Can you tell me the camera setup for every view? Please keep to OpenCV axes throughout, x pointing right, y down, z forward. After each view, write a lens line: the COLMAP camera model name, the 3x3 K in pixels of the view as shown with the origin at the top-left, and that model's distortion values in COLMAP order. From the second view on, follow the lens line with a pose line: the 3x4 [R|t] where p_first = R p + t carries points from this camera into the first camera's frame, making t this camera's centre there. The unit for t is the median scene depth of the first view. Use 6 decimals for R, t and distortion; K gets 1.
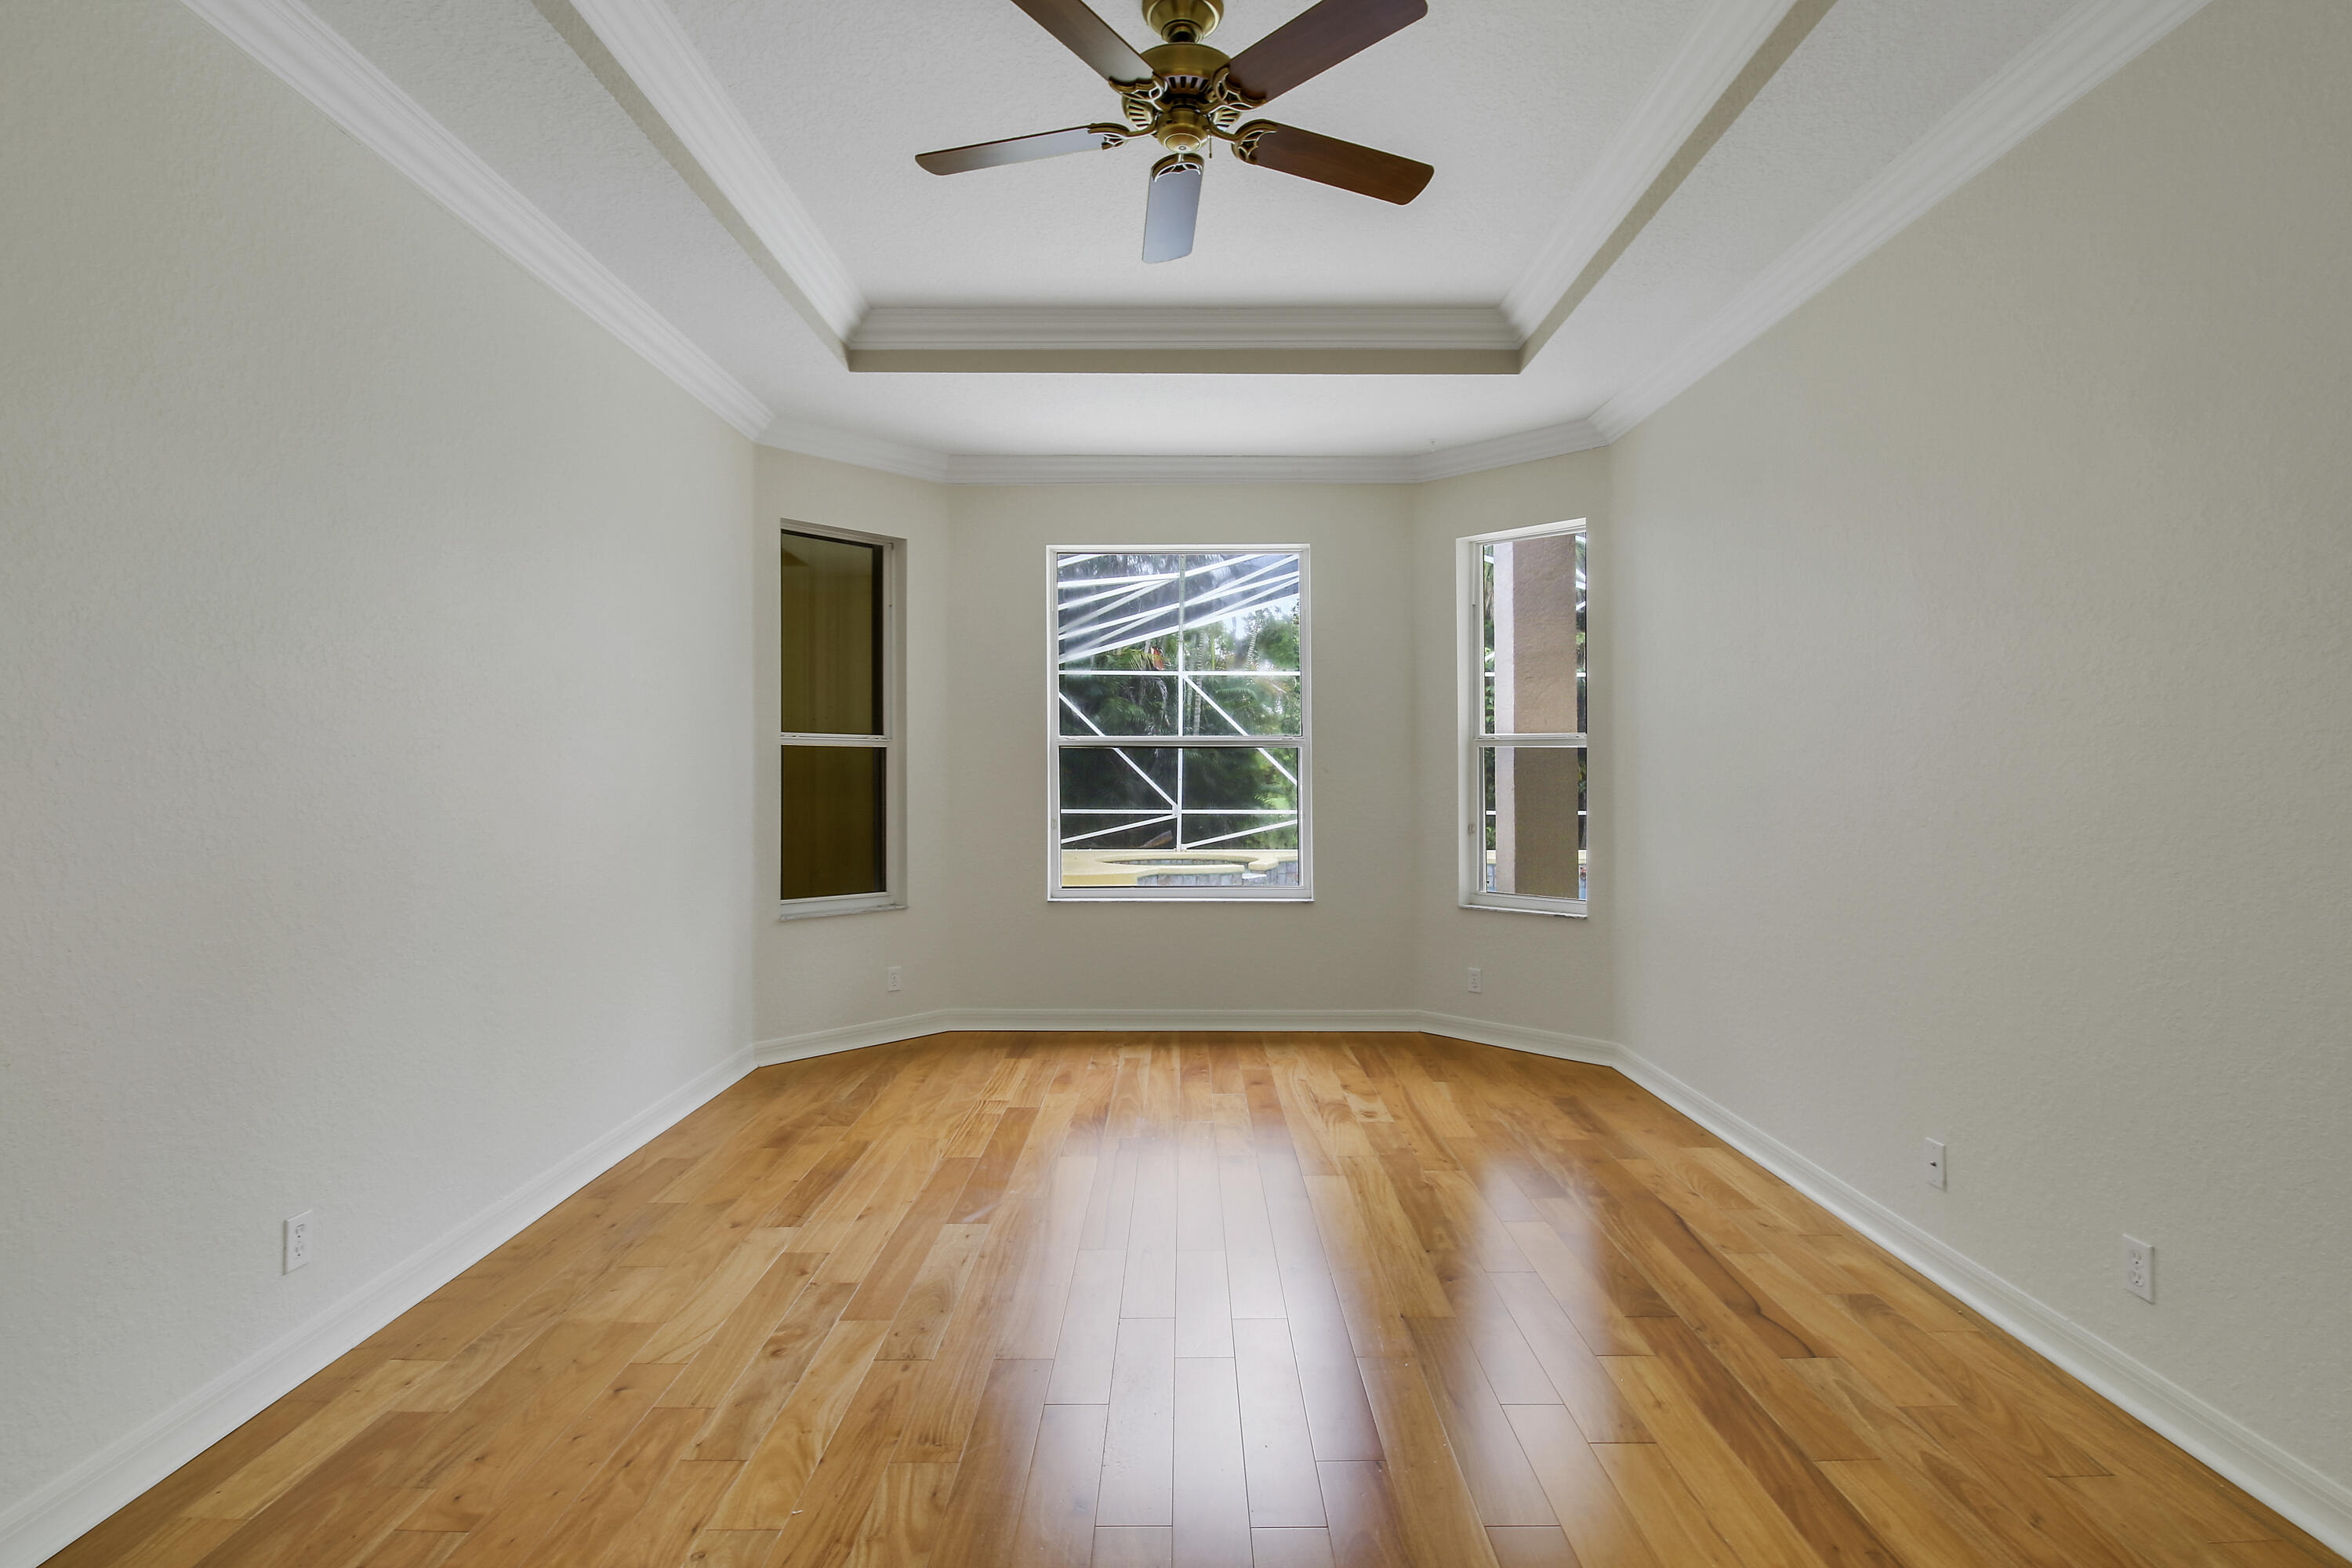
lens RADIAL K [[1100.2, 0, 1146.2], [0, 1100.2, 760.2], [0, 0, 1]] dist [0.010191, -0.013516]
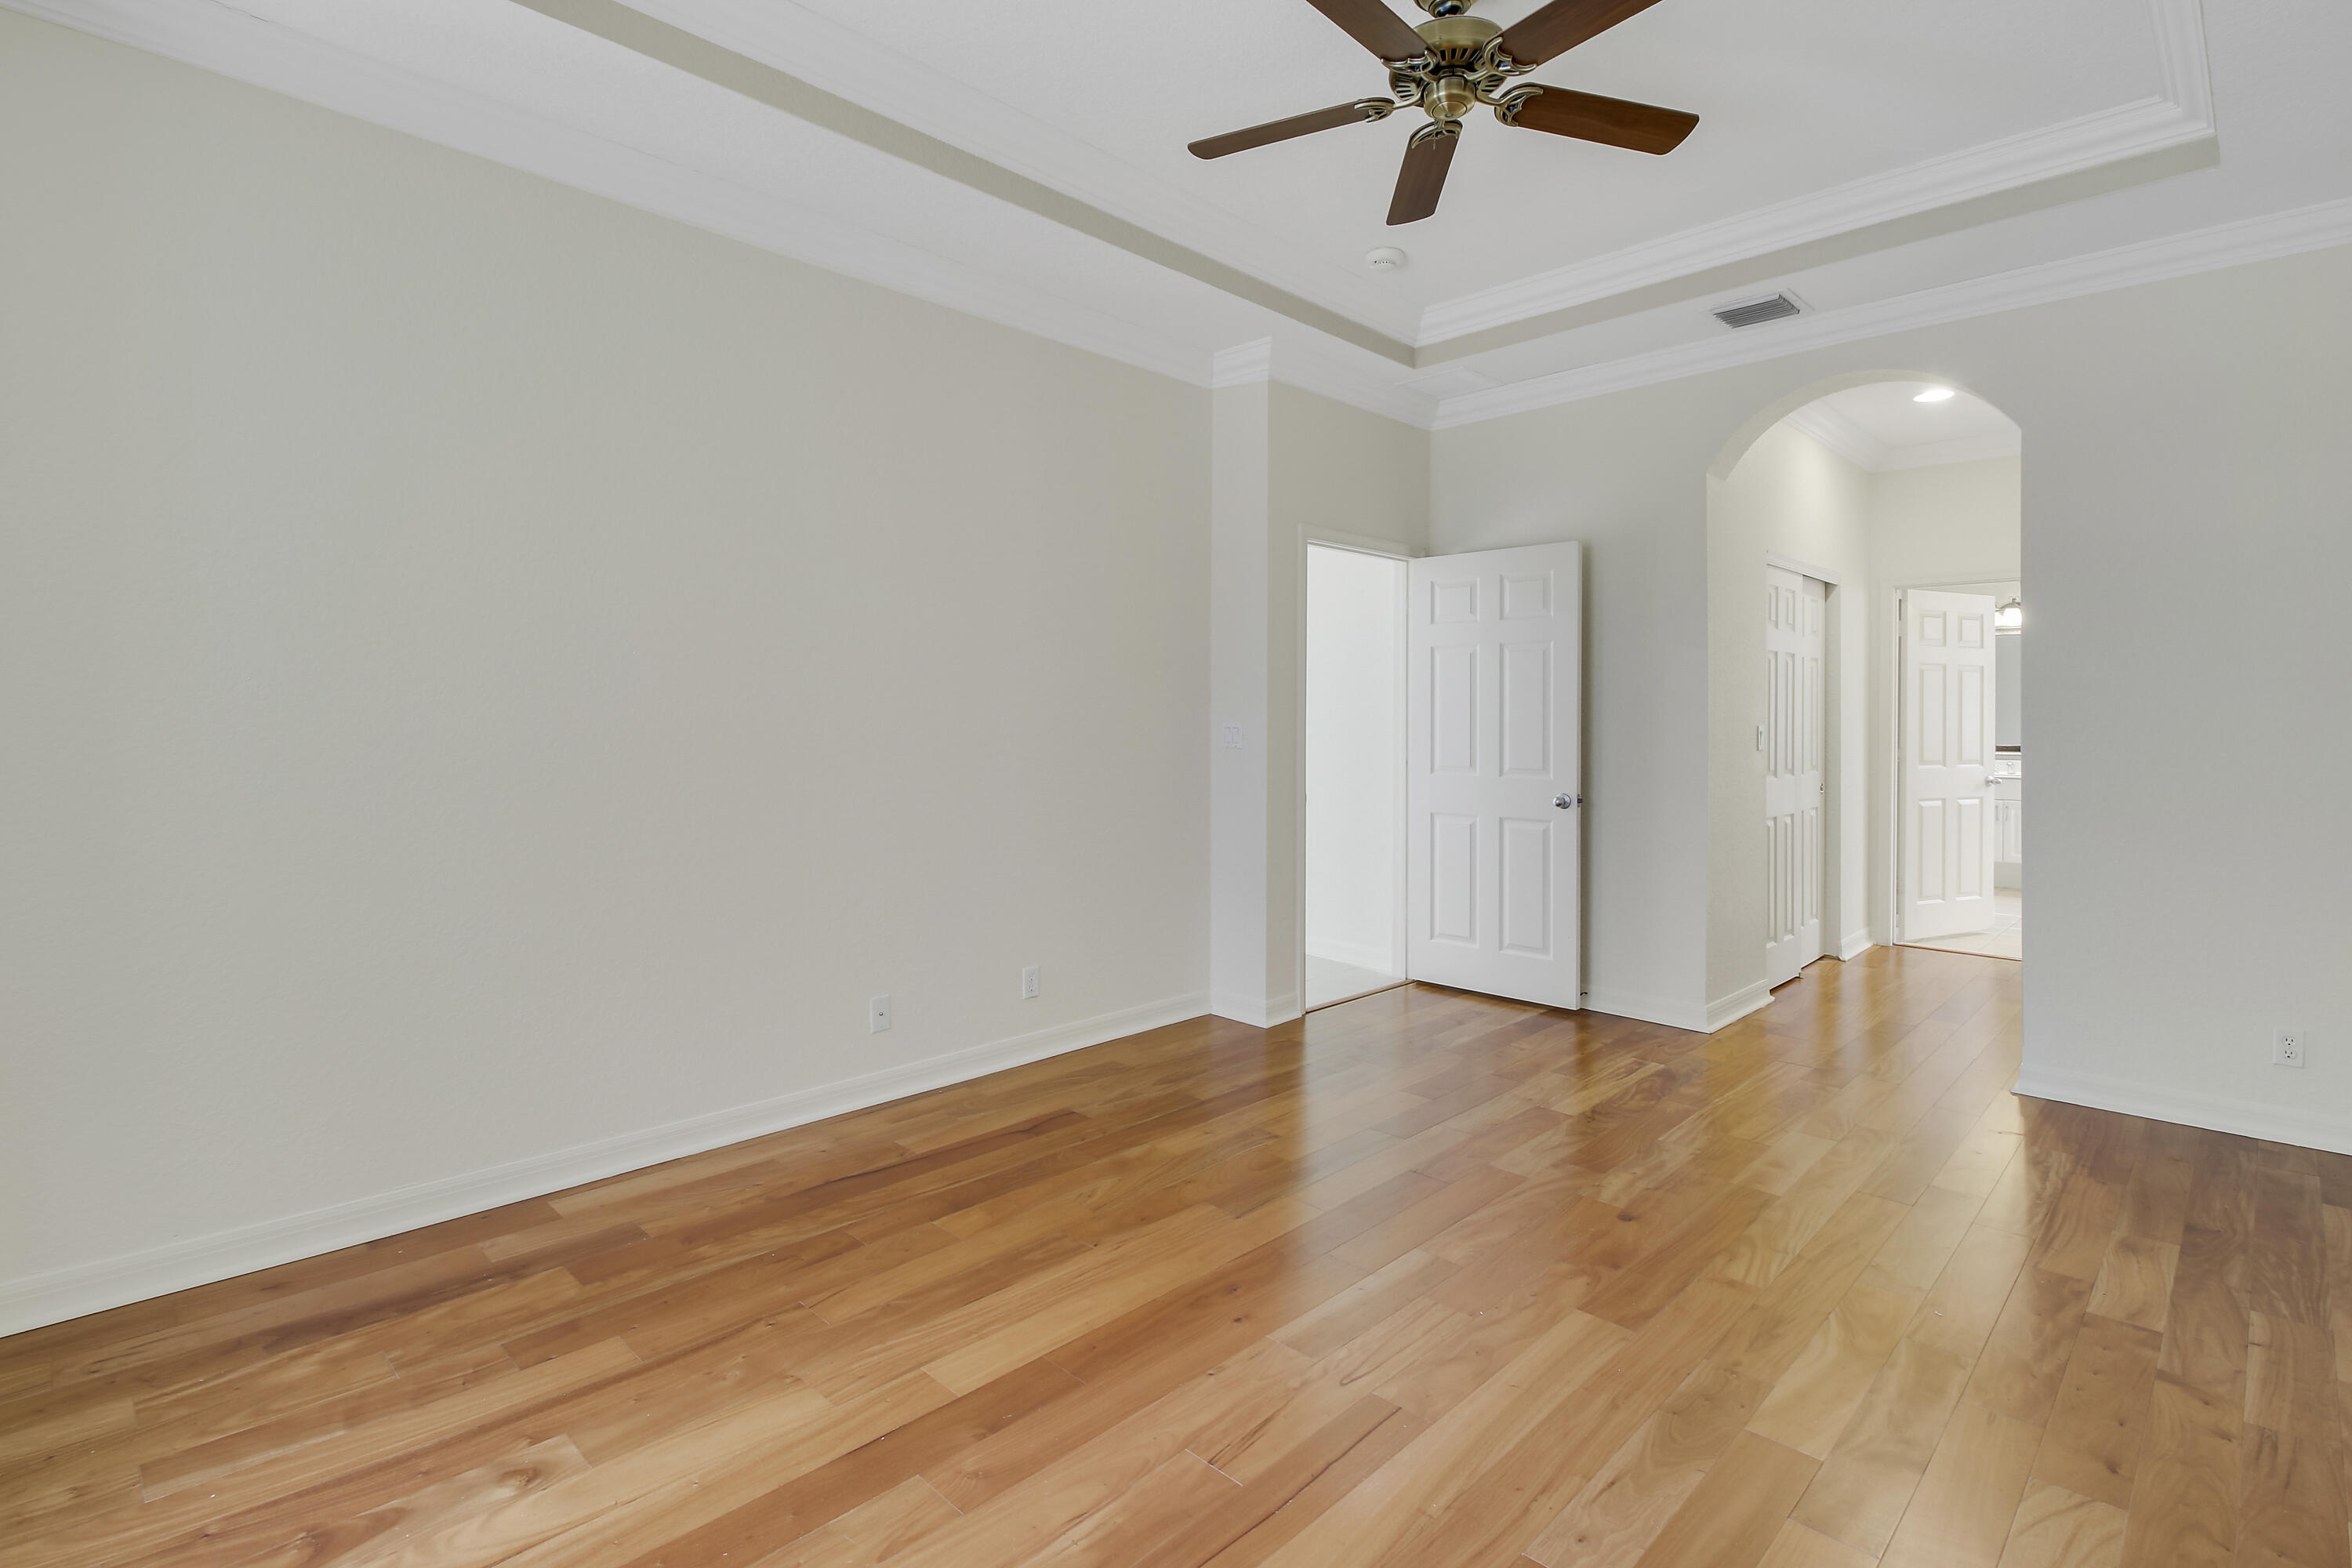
lens RADIAL K [[1107.4, 0, 1201.5], [0, 1107.4, 740.7], [0, 0, 1]] dist [-0.002016, -0.013449]
pose [[-0.734854, -0.015060, 0.678058, -0.495488], [-0.011135, 0.999887, 0.010141, 0.034703], [-0.678134, -0.000098, -0.734938, 1.942866]]
